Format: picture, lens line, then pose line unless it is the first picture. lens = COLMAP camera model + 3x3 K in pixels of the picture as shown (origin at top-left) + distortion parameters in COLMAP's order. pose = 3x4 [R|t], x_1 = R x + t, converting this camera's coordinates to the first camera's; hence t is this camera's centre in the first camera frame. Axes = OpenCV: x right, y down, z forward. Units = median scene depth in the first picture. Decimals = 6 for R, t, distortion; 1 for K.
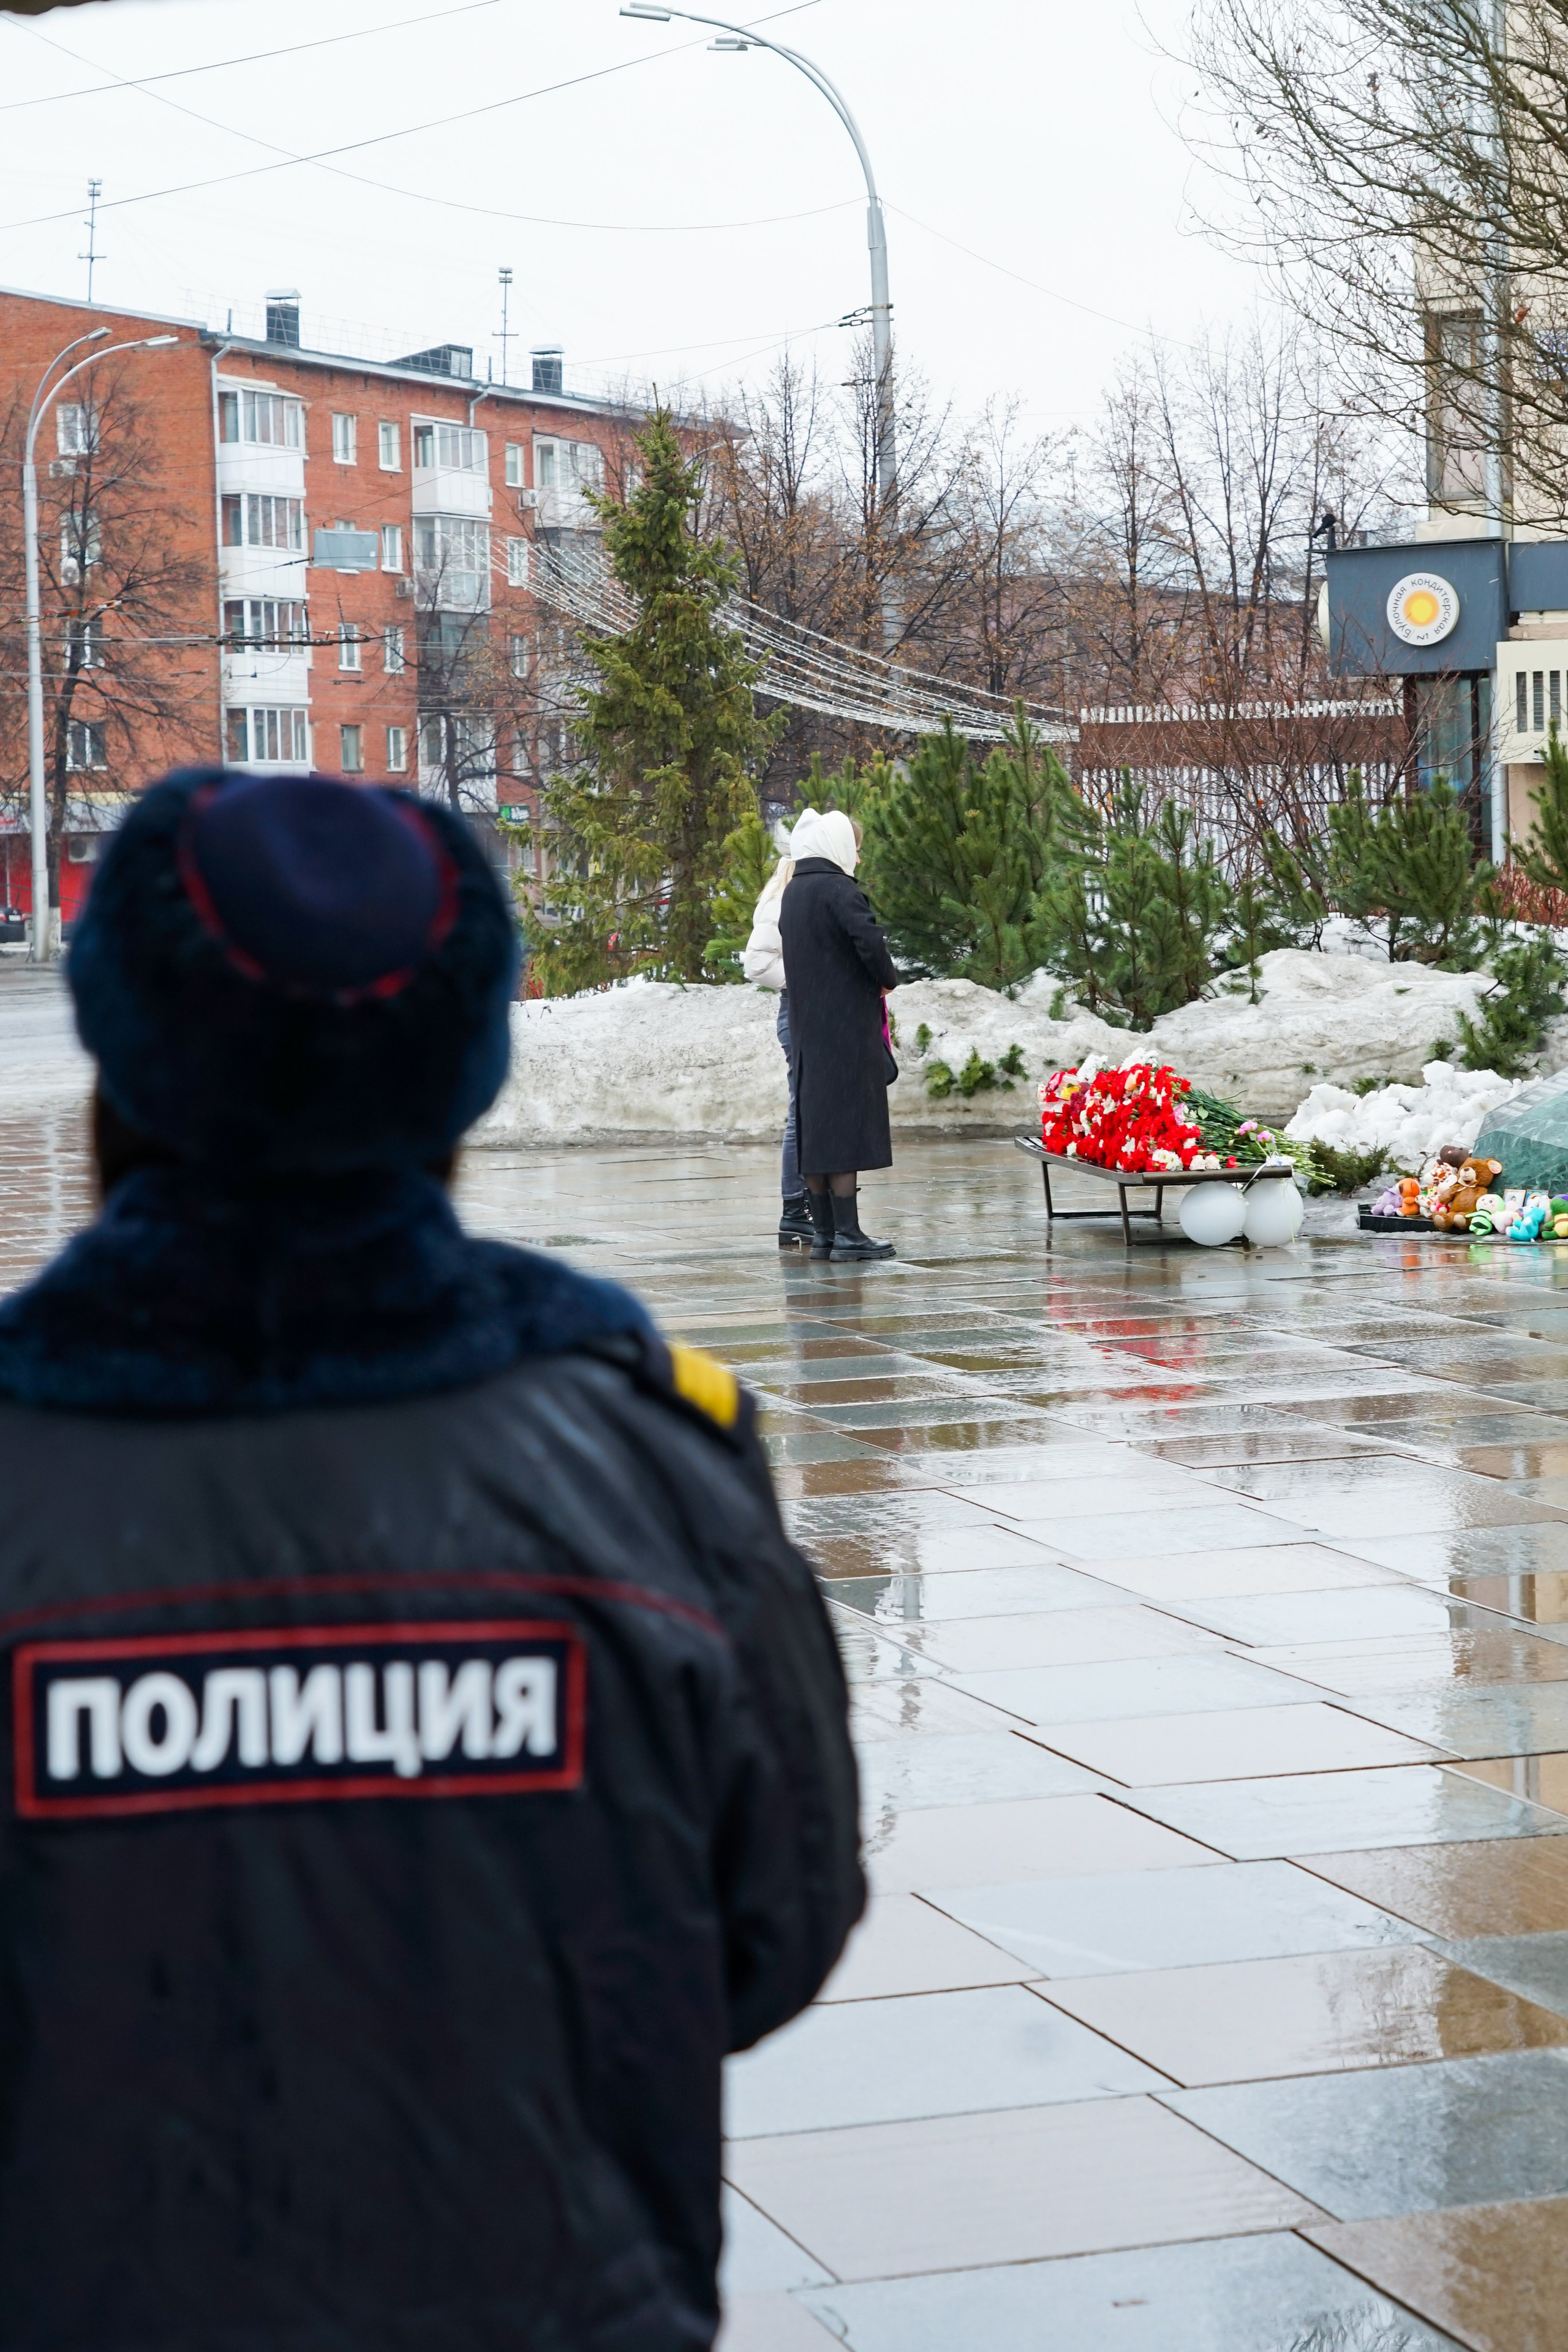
lens RADIAL K [[4192.5, 0, 663.8], [0, 4192.5, 1095.0], [0, 0, 1]] dist [0.022295, 0.000000]
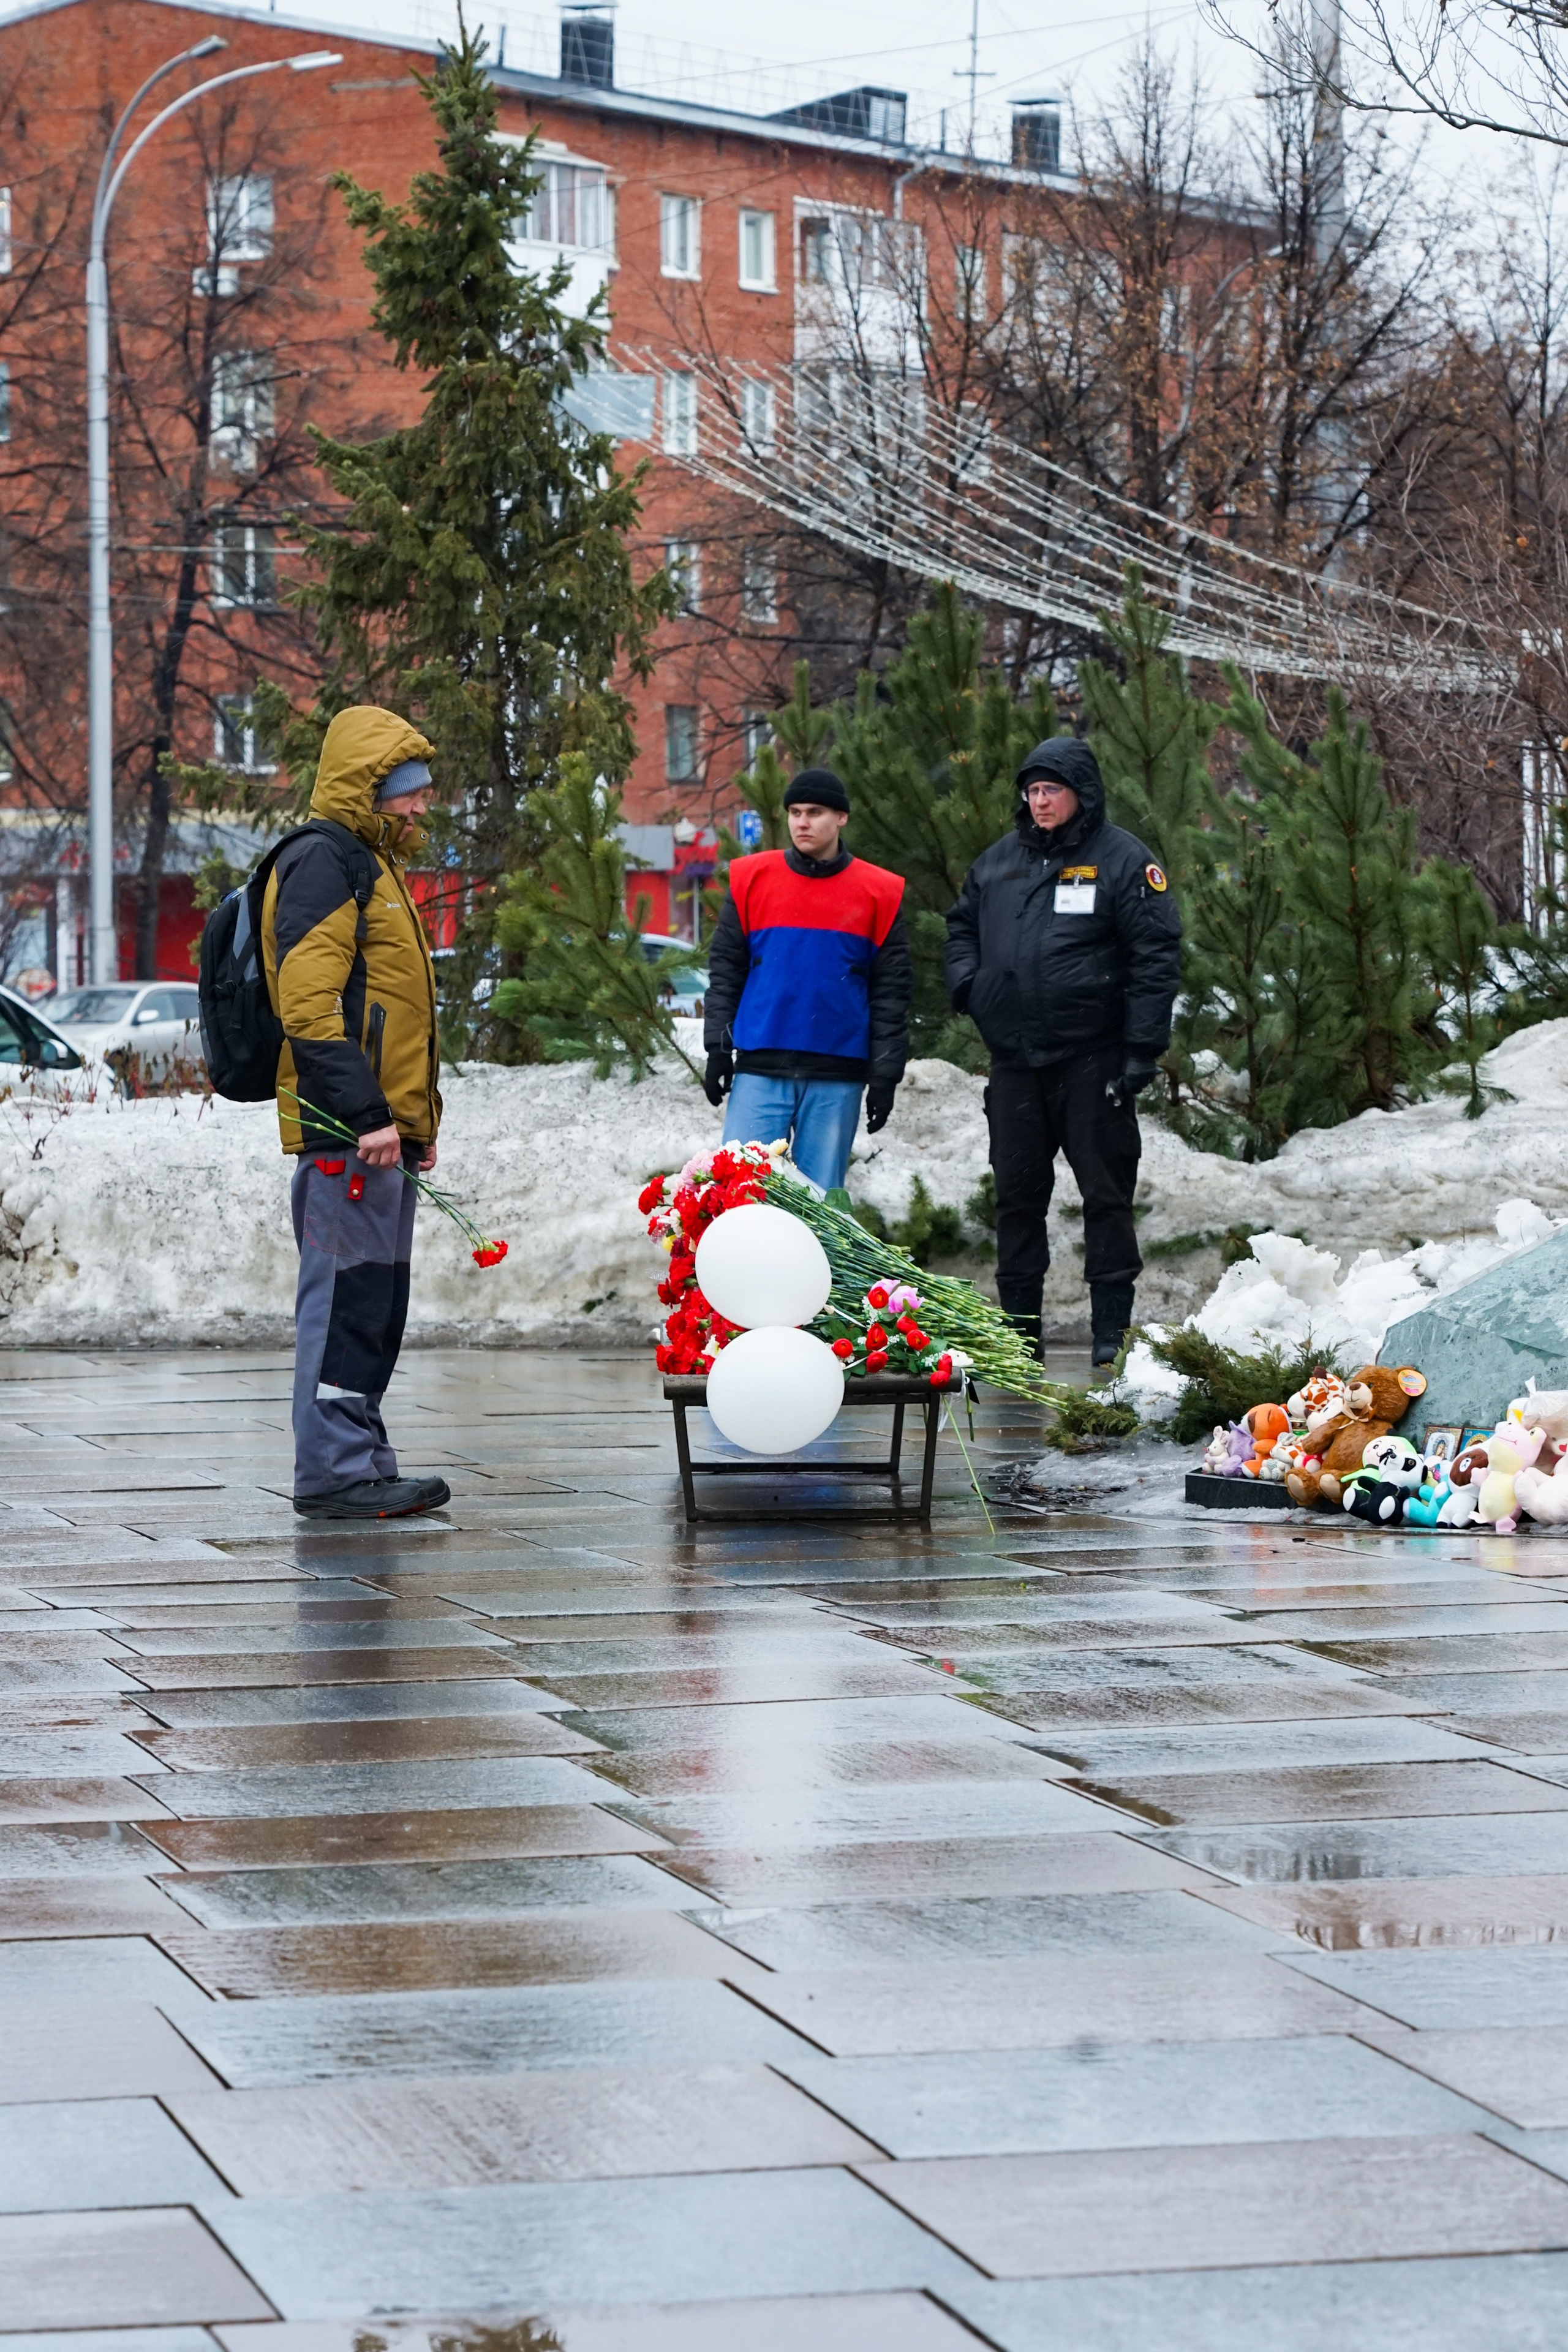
lens RADIAL K [[6917.8, 0, 636.3], [0, 6917.8, 1151.0], [0, 0, 1]] dist [0.006506, 0.000000]
pose [[0.996539, 0.018136, -0.081123, 0.099175], [-0.020104, 0.999521, -0.023515, 0.006186], [0.080658, 0.025064, 0.996427, 0.089774]]
